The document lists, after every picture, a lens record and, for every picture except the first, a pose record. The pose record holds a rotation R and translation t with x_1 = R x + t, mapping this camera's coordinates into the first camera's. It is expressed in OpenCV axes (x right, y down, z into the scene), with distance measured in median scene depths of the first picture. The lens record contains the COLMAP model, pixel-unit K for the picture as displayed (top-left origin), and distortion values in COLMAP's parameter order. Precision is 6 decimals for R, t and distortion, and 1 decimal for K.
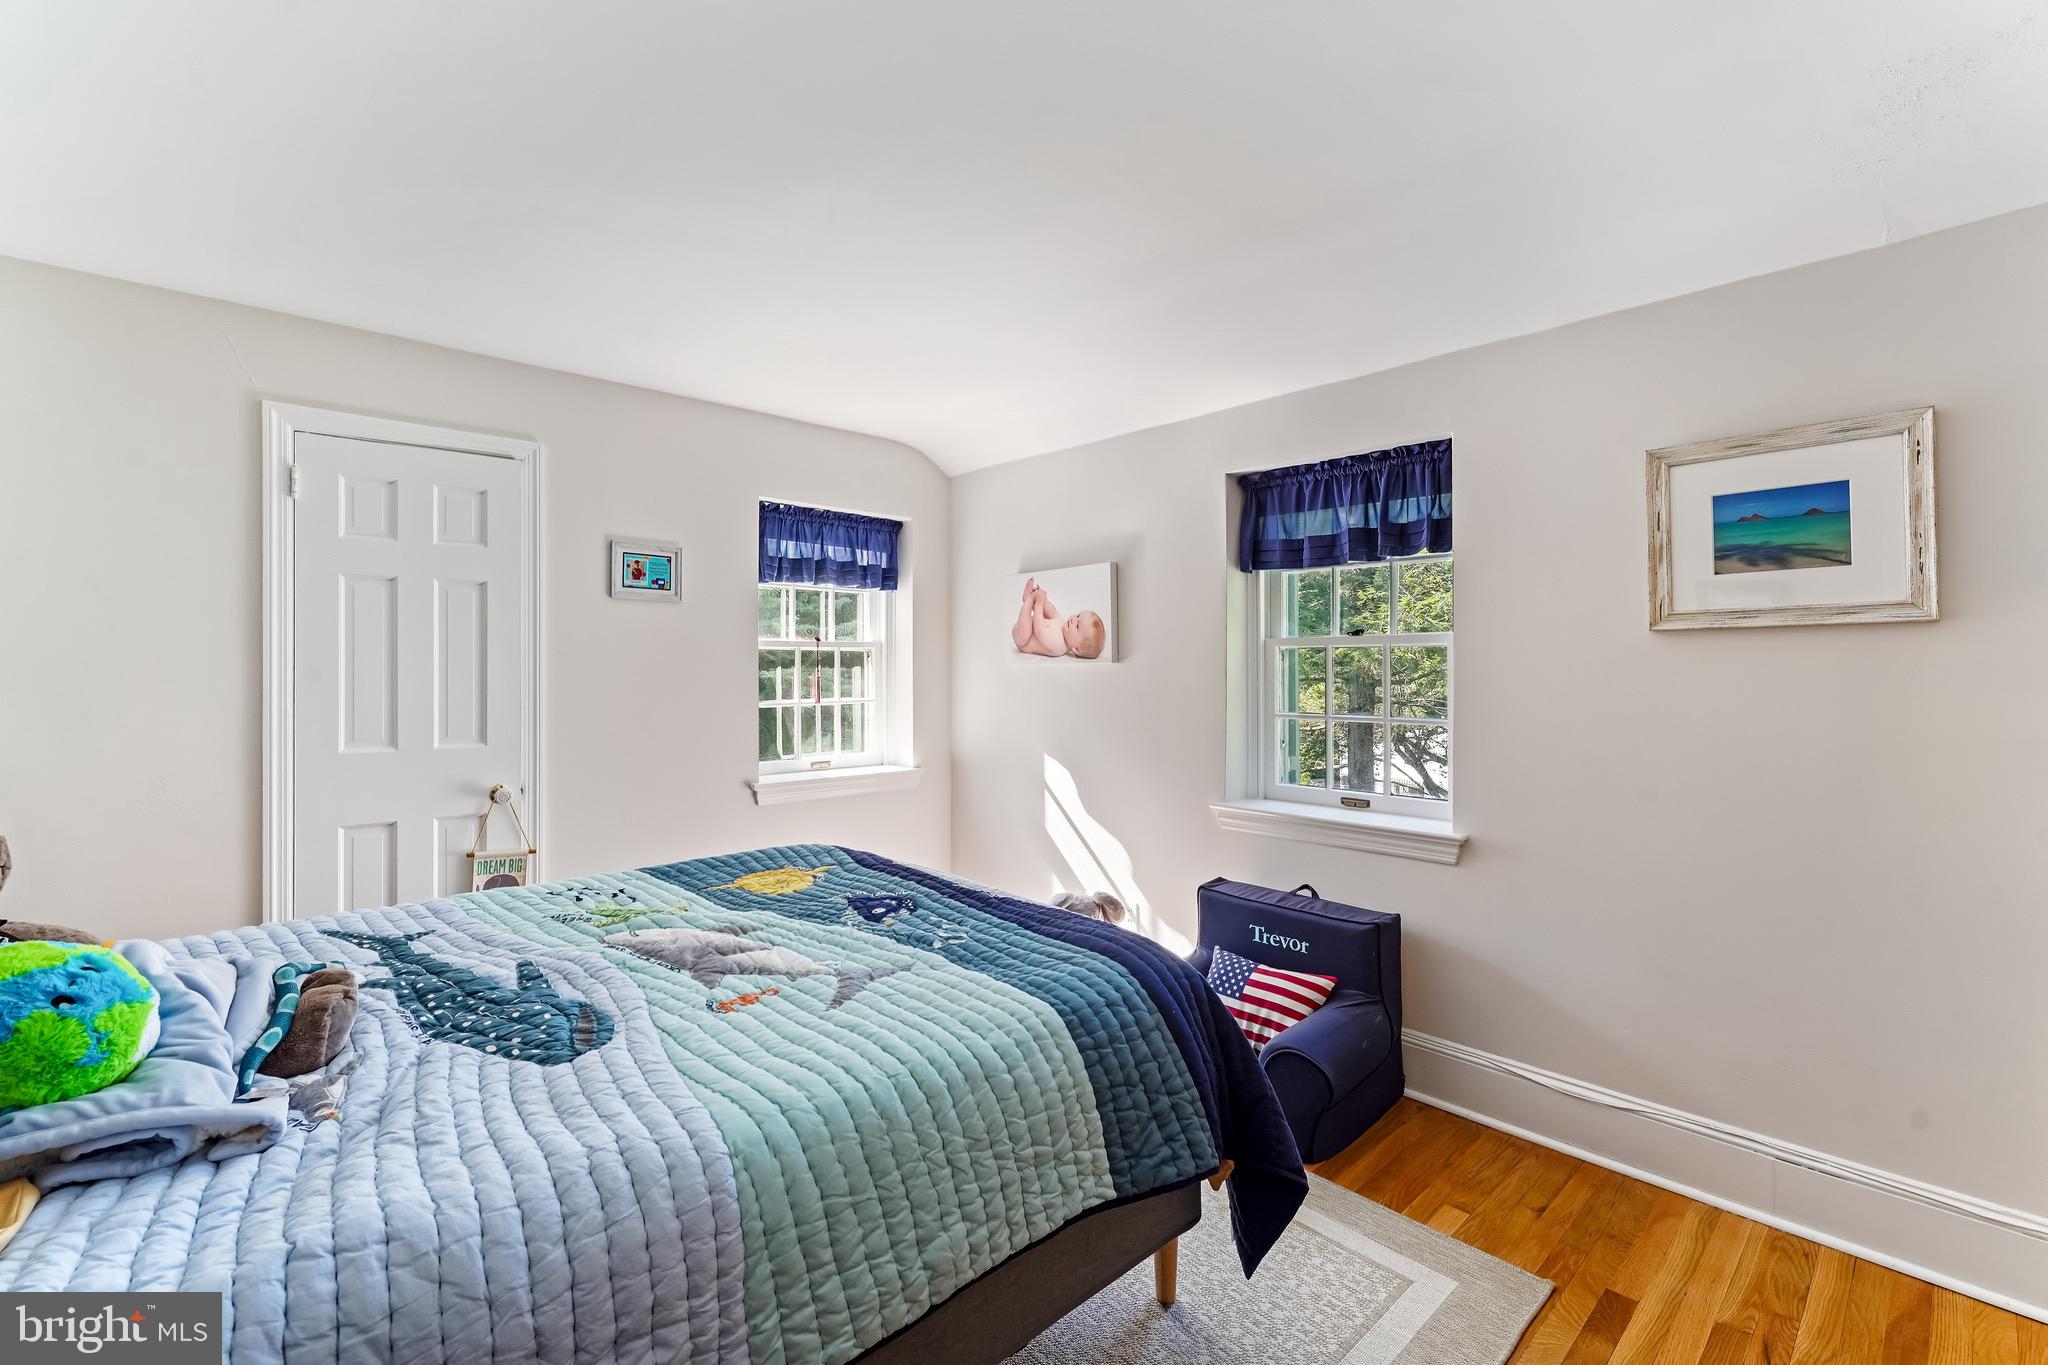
lens RADIAL K [[892.8, 0, 1025.5], [0, 892.8, 664.5], [0, 0, 1]] dist [0.020369, 0.000176]
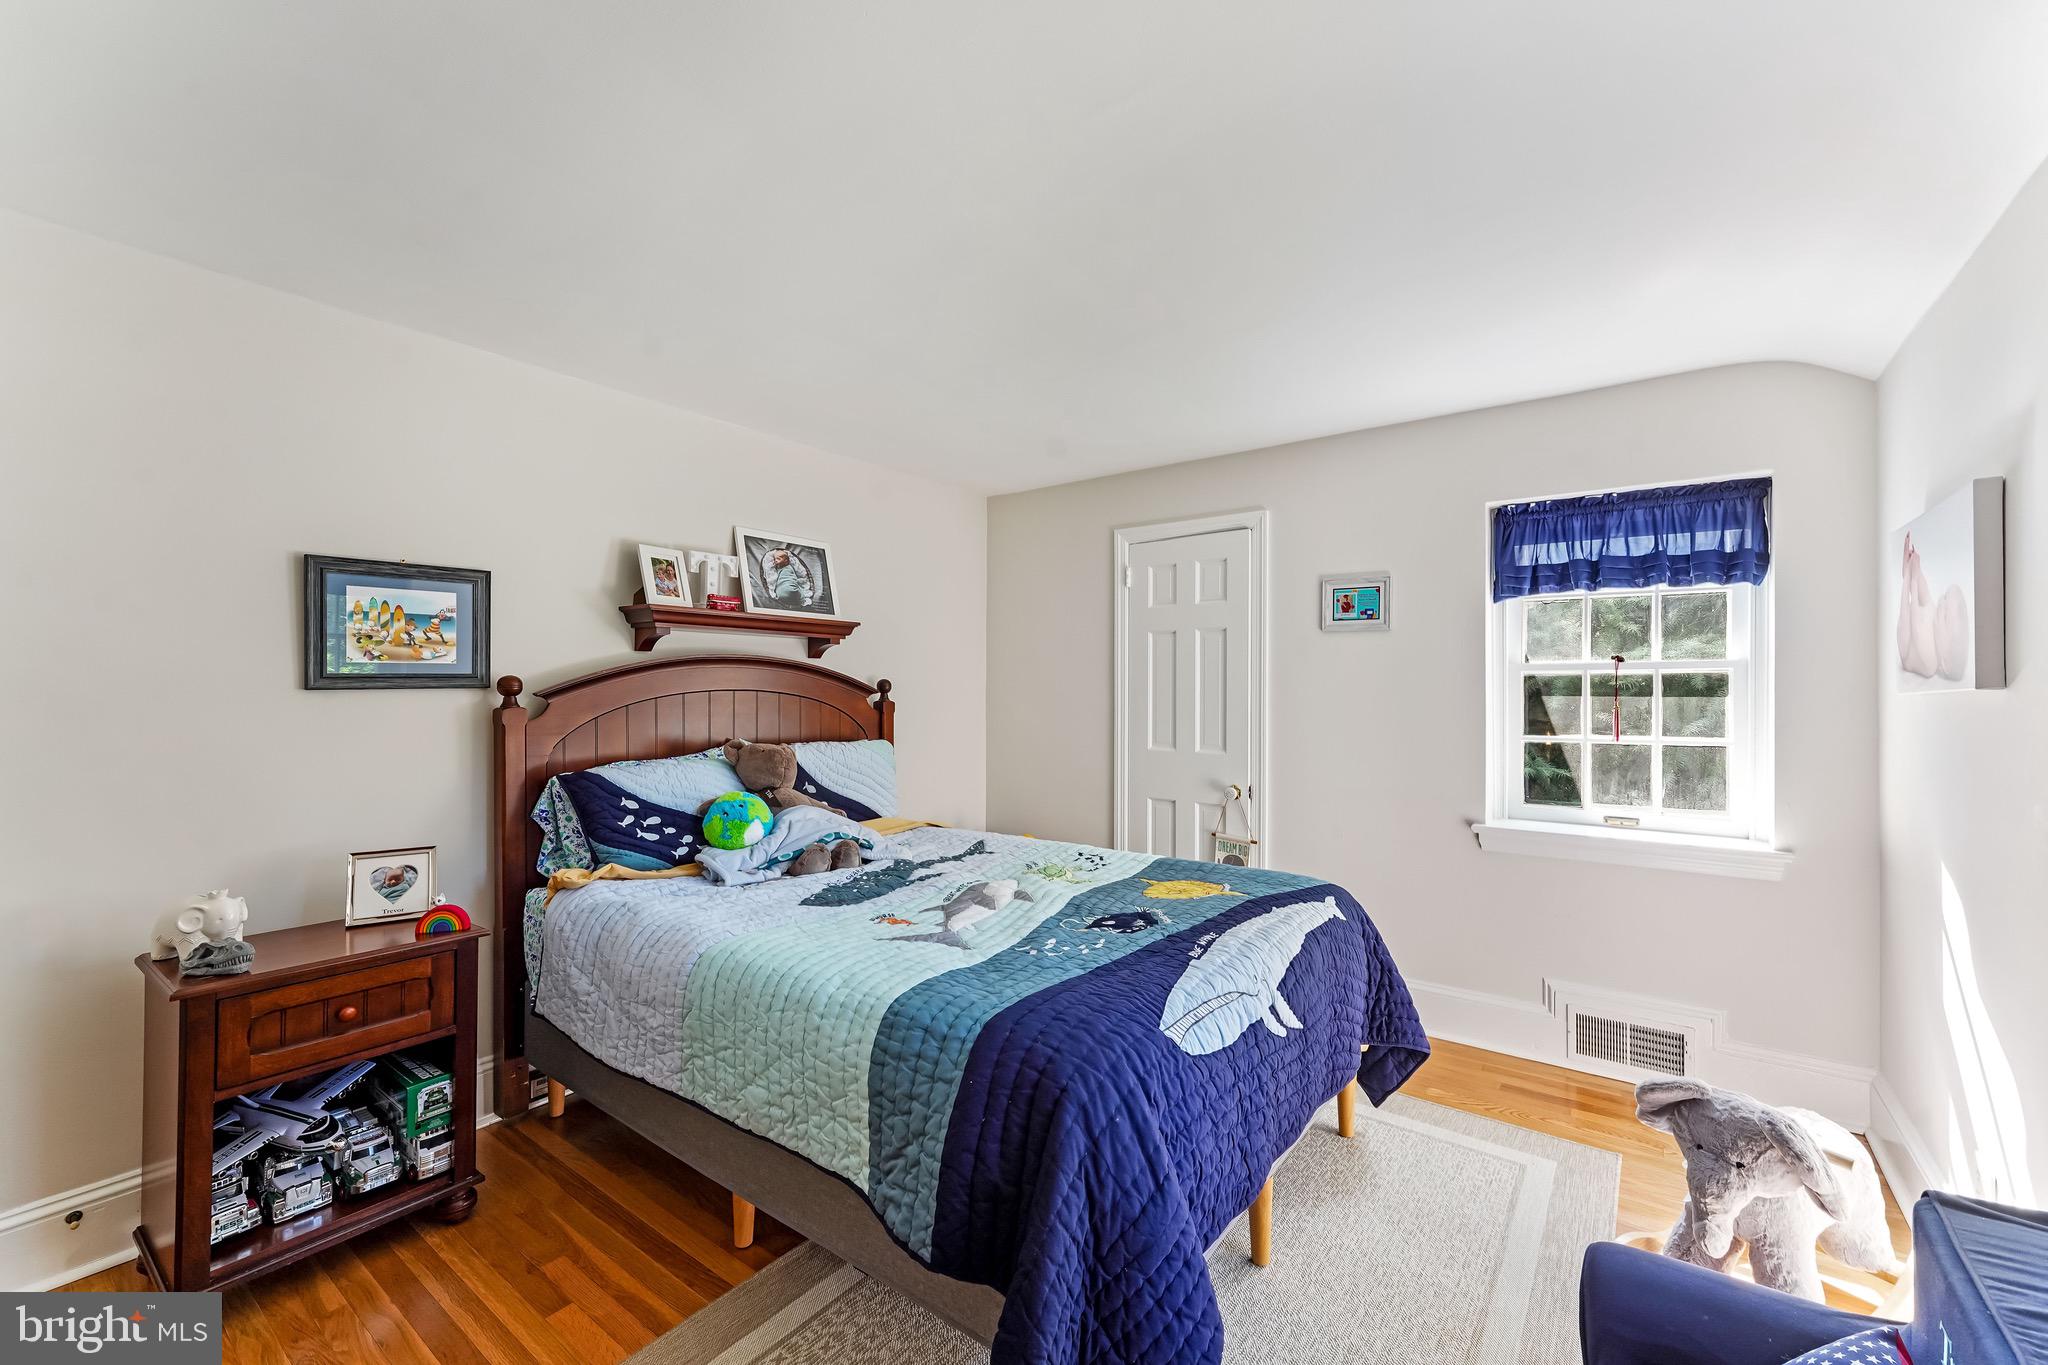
lens RADIAL K [[836.3, 0, 1025.3], [0, 836.3, 689.8], [0, 0, 1]] dist [0.009486, 0.000053]
pose [[0.176935, -0.001696, -0.984221, 0.423581], [-0.004398, 0.999987, -0.002514, 0.001691], [0.984213, 0.004774, 0.176925, 0.387629]]
